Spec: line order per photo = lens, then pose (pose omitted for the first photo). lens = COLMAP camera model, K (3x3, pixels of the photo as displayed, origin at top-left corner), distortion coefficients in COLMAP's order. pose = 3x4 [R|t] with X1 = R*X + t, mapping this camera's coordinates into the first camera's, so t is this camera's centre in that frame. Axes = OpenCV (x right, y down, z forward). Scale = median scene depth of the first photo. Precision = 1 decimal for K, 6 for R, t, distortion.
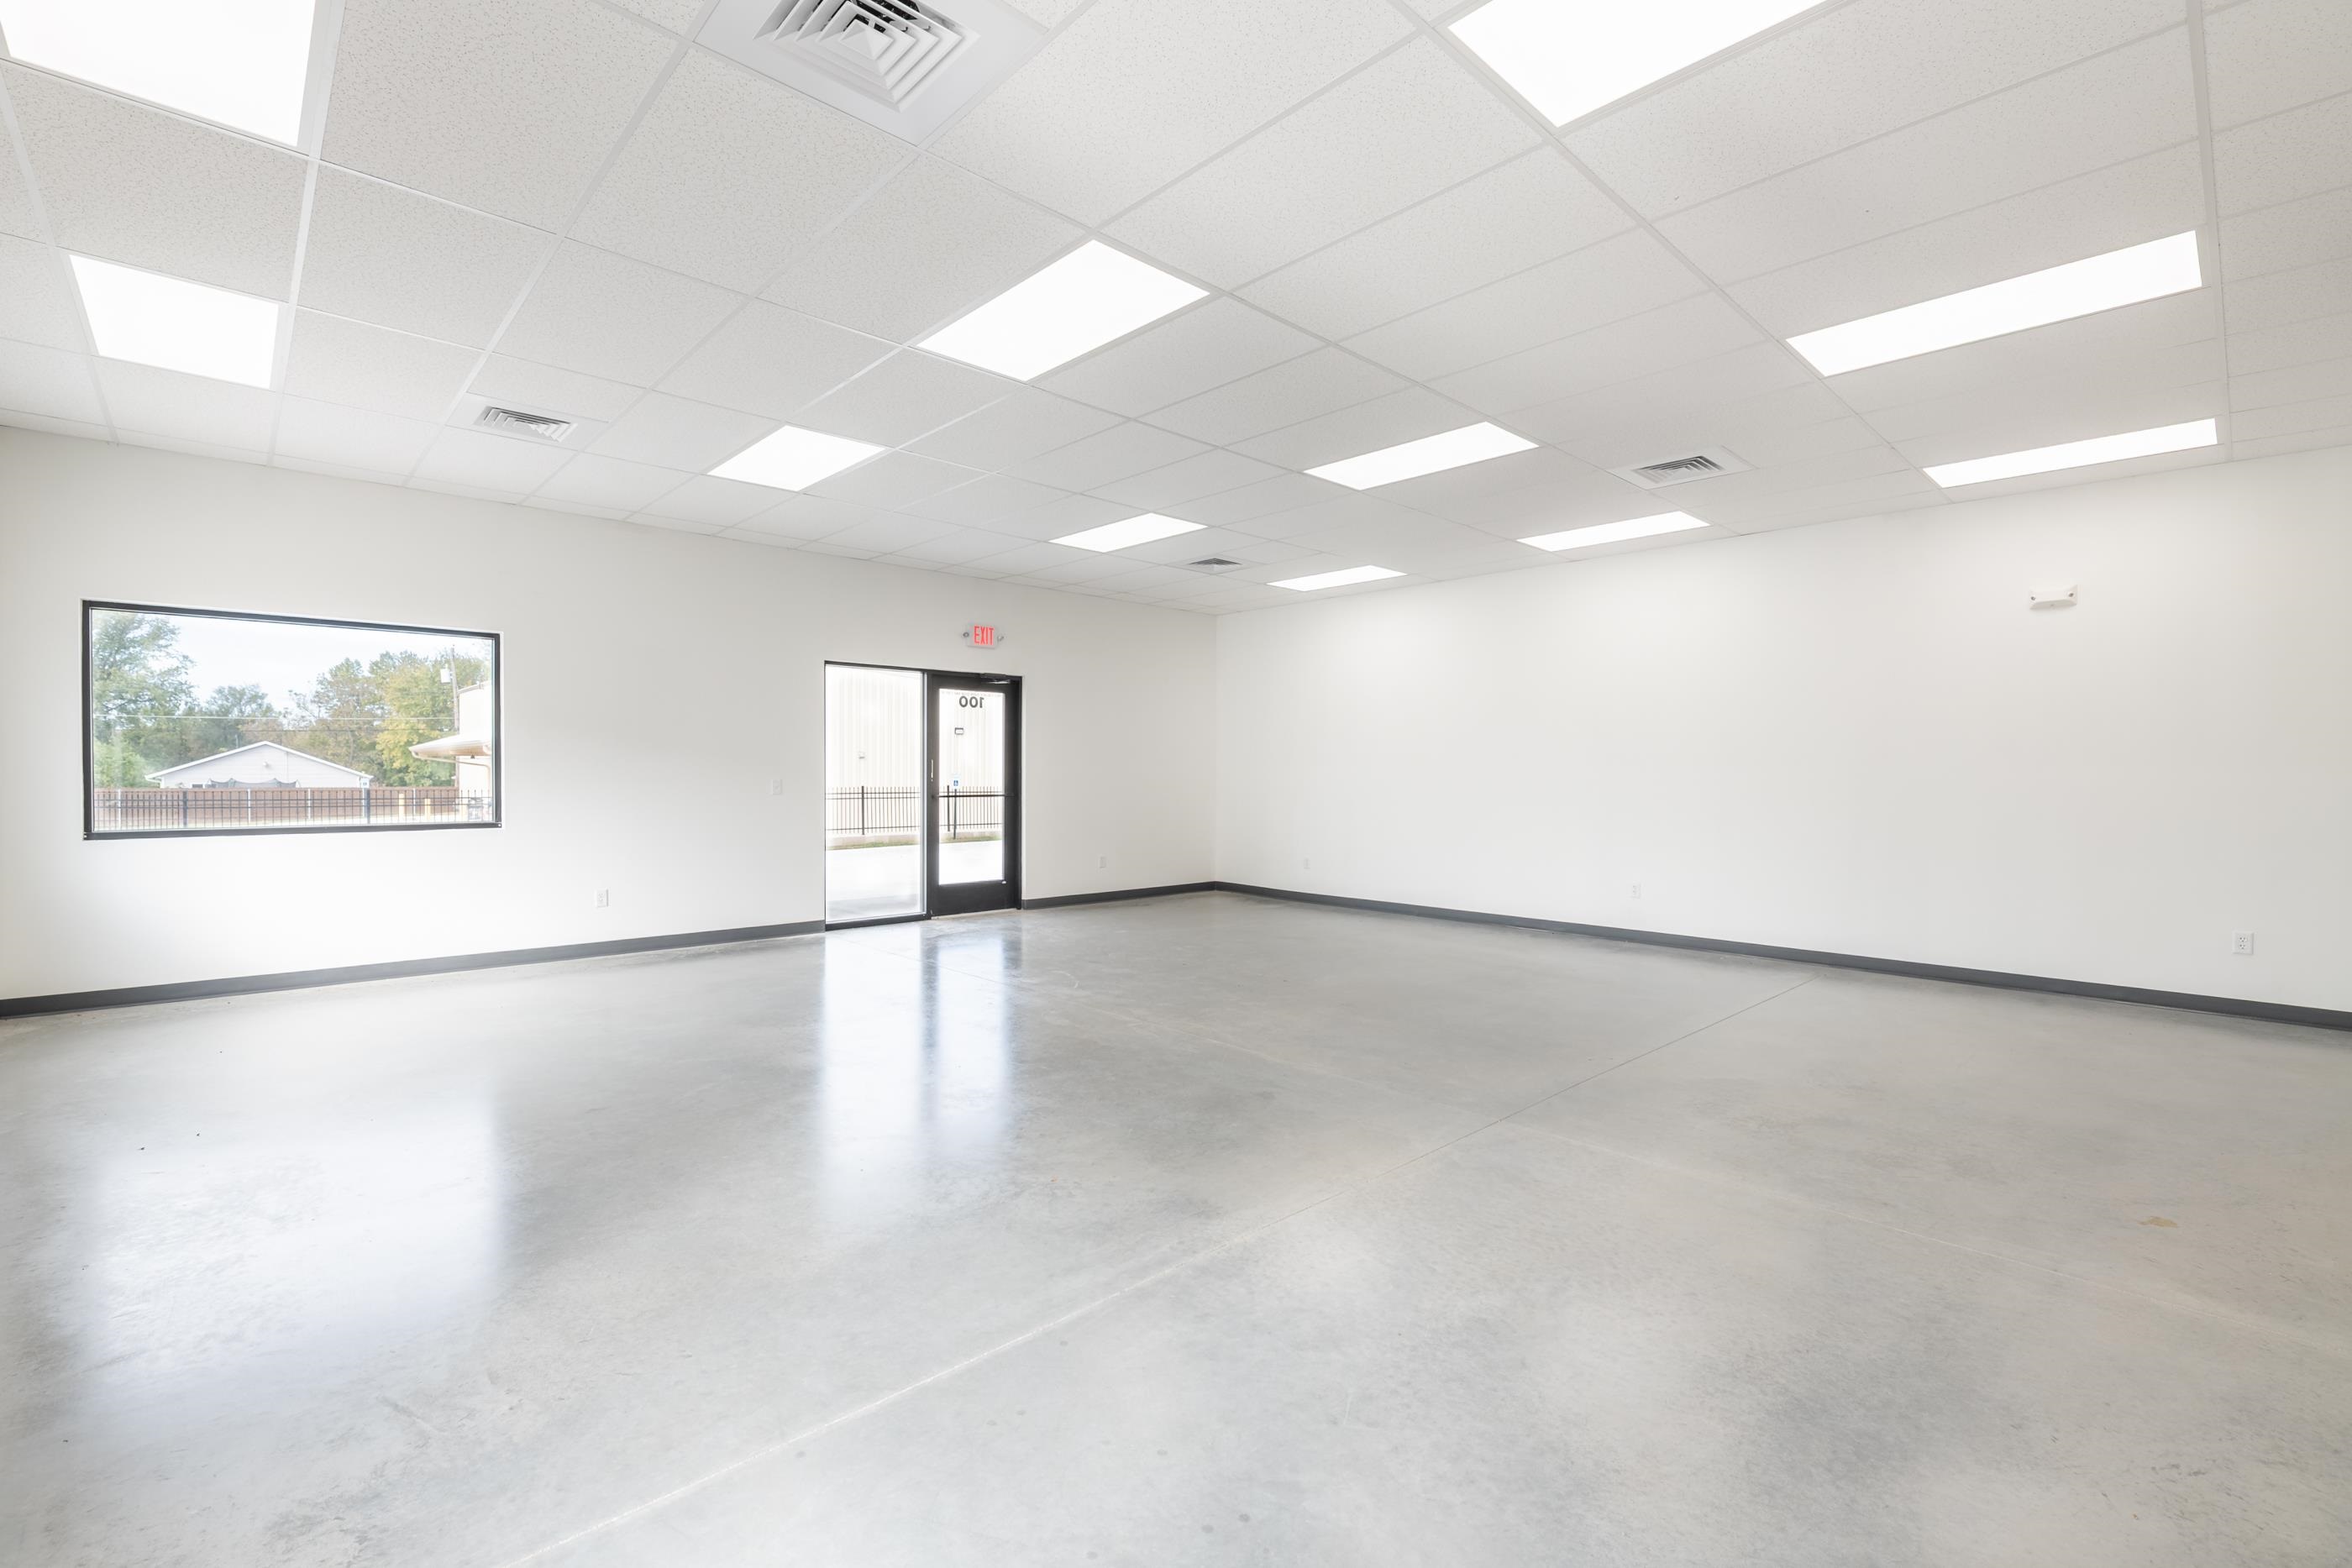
lens RADIAL K [[1029.3, 0, 1192.6], [0, 1029.3, 764.5], [0, 0, 1]] dist [0.002826, 0.000136]
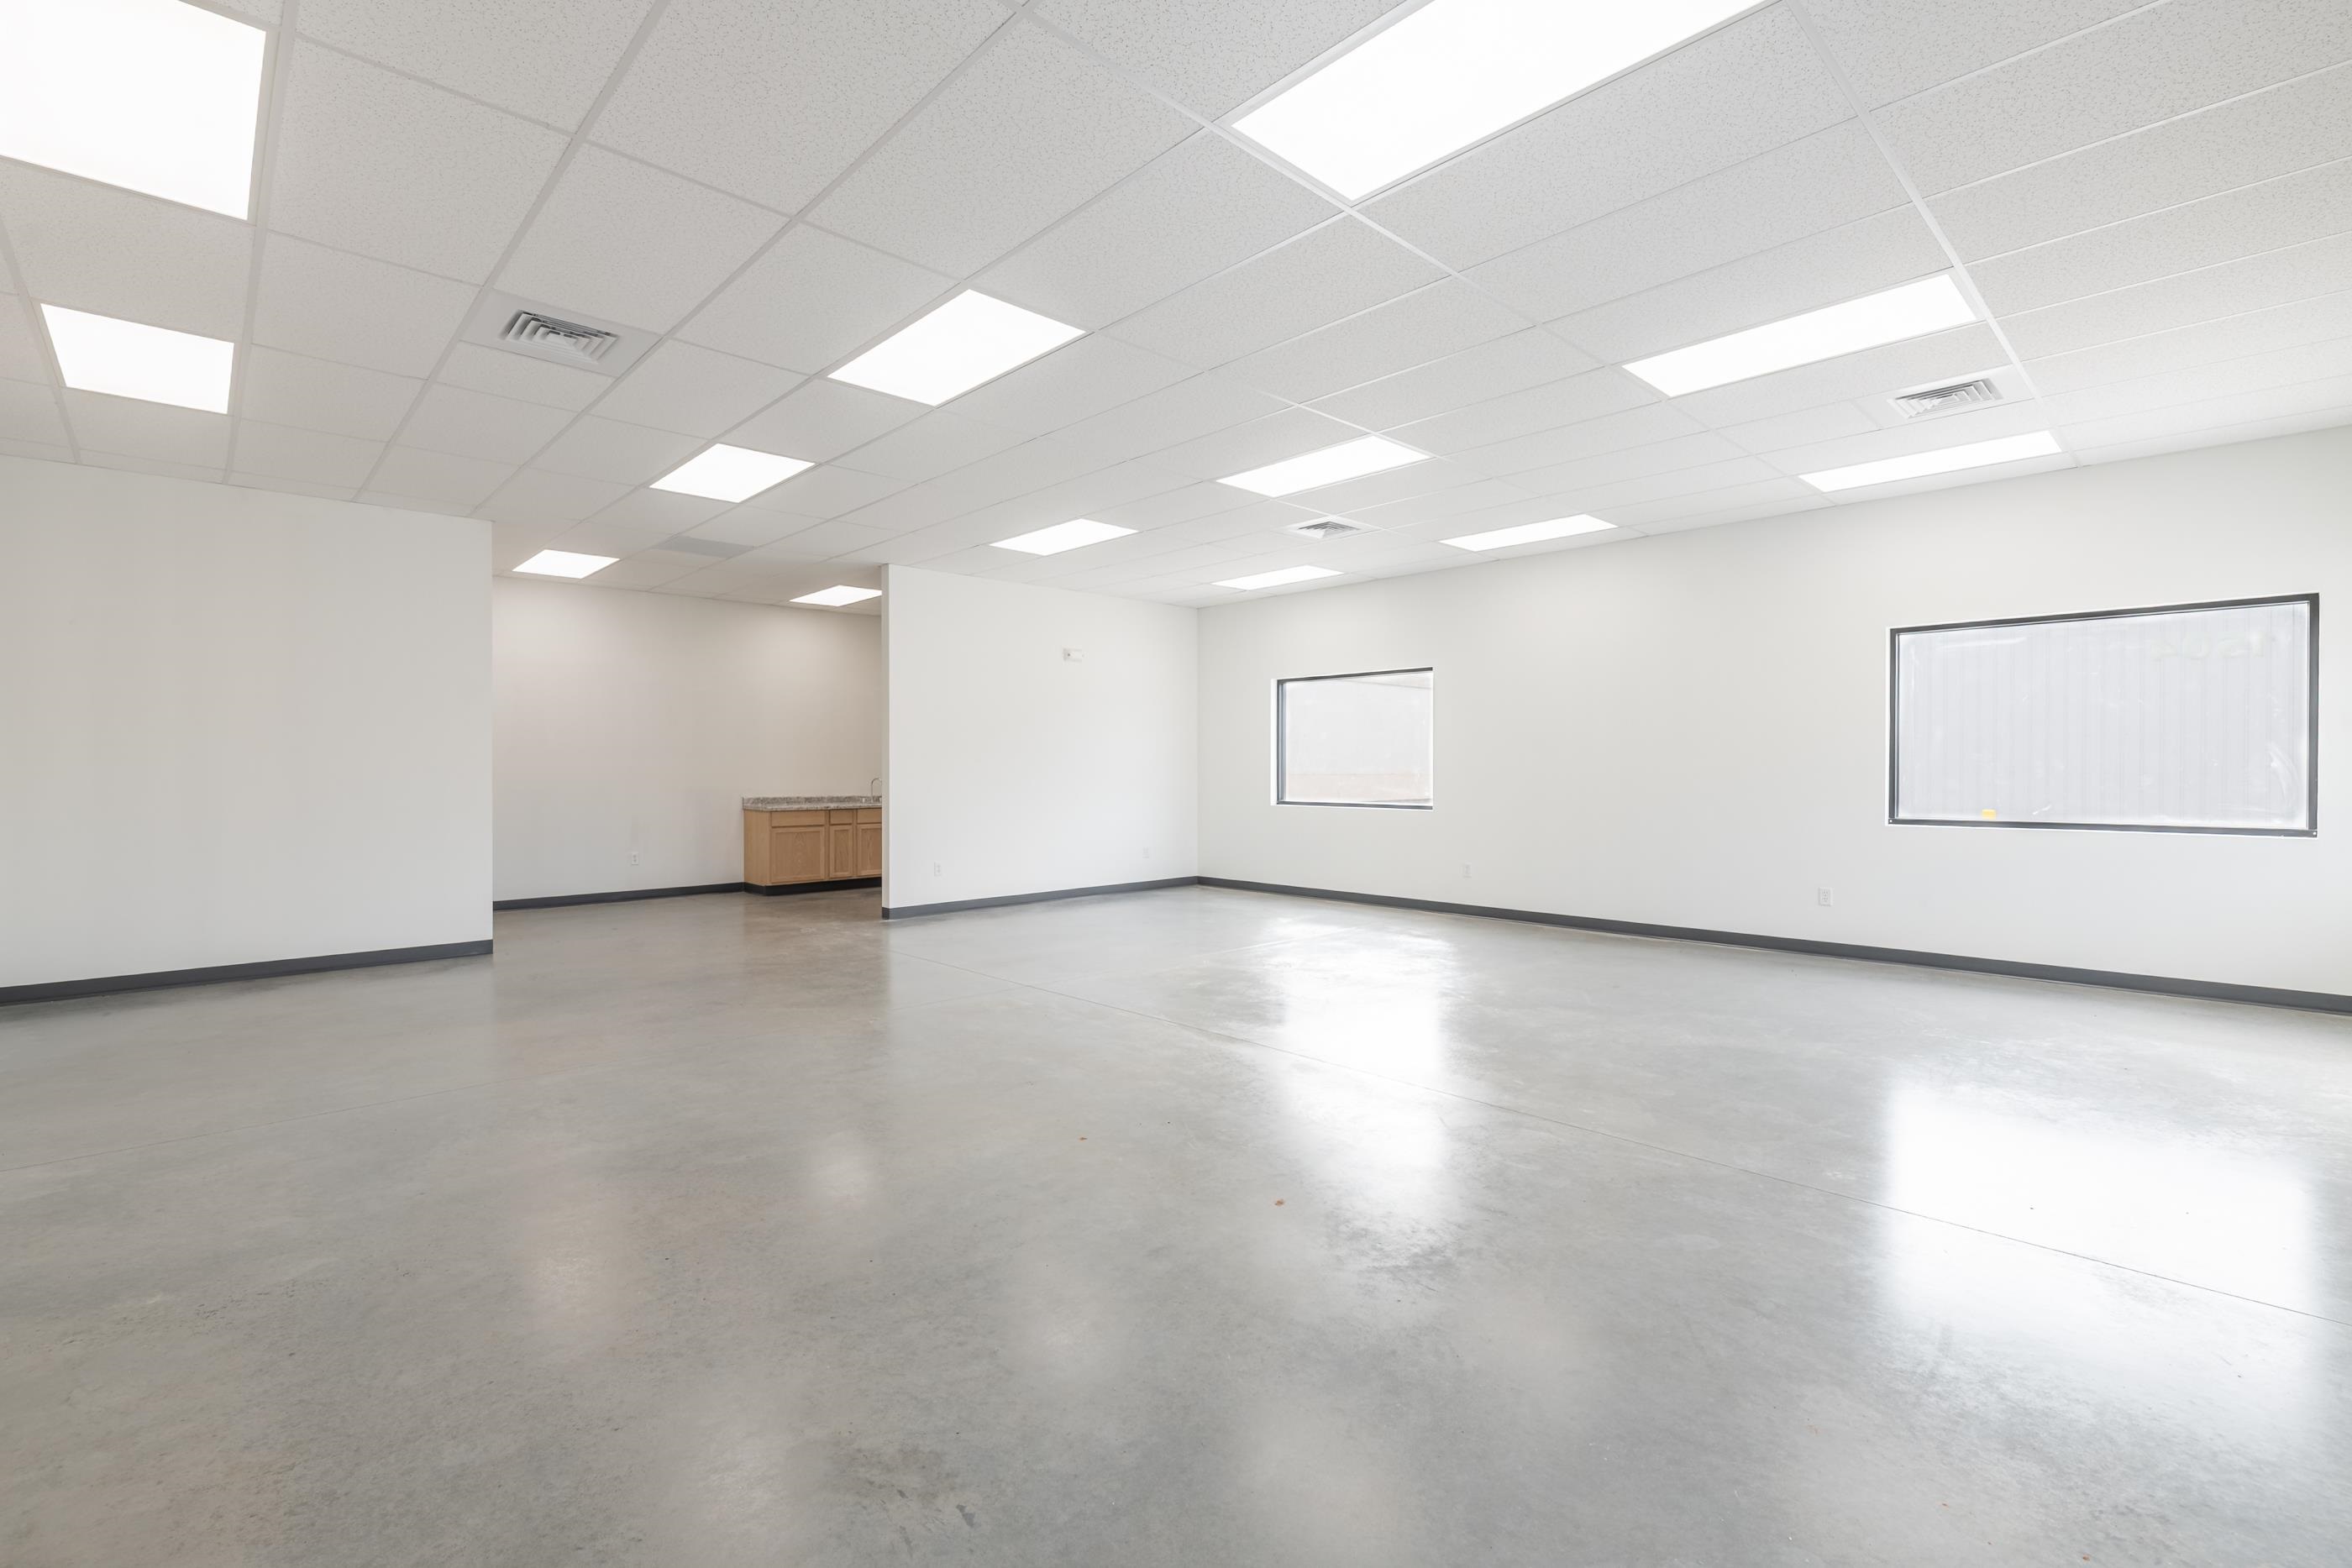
lens RADIAL K [[1029.3, 0, 1171.0], [0, 1029.3, 774.0], [0, 0, 1]] dist [0.002826, 0.000136]
pose [[0.999942, -0.009476, 0.005074, 0.075917], [0.009405, 0.999860, 0.013818, -0.000220], [-0.005204, -0.013769, 0.999892, -0.080553]]
